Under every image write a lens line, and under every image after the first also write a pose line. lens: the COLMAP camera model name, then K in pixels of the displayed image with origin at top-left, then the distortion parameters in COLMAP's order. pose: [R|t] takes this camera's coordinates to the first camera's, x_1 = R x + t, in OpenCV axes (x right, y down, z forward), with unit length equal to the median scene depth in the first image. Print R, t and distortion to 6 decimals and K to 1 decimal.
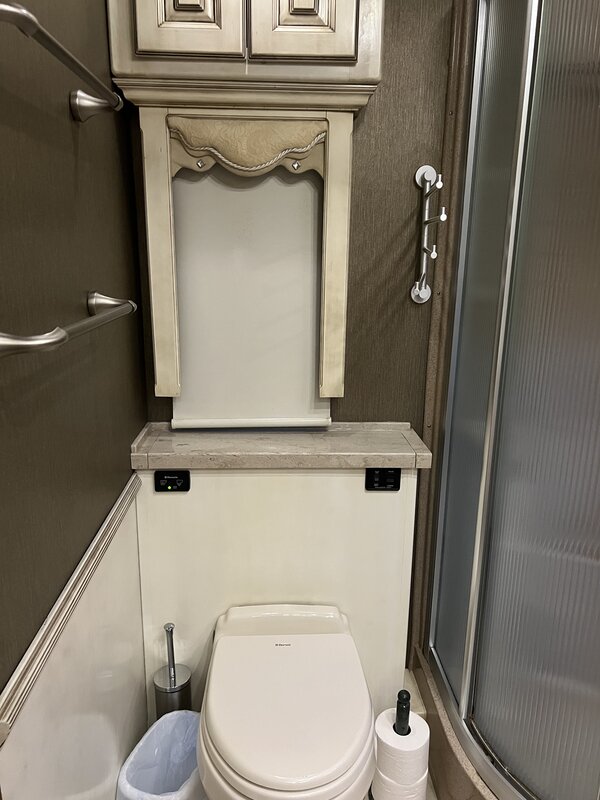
lens RADIAL K [[601.3, 0, 297.4], [0, 601.3, 394.9], [0, 0, 1]] dist [0.060433, -0.069910]
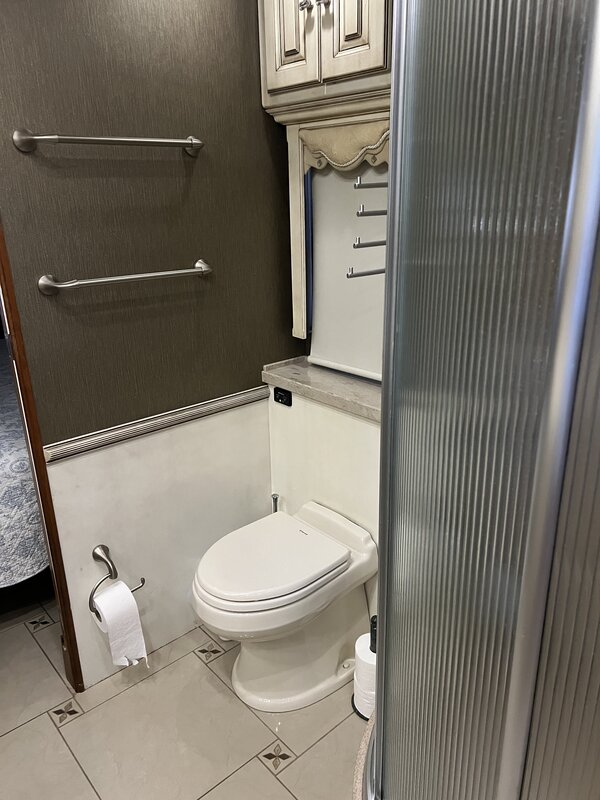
lens RADIAL K [[601.3, 0, 295.8], [0, 601.3, 404.4], [0, 0, 1]] dist [0.060433, -0.069910]
pose [[0.626161, 0.238076, -0.742457, 0.883605], [-0.163510, 0.971163, 0.173515, -0.091704], [0.762356, 0.012751, 0.647032, 0.115263]]
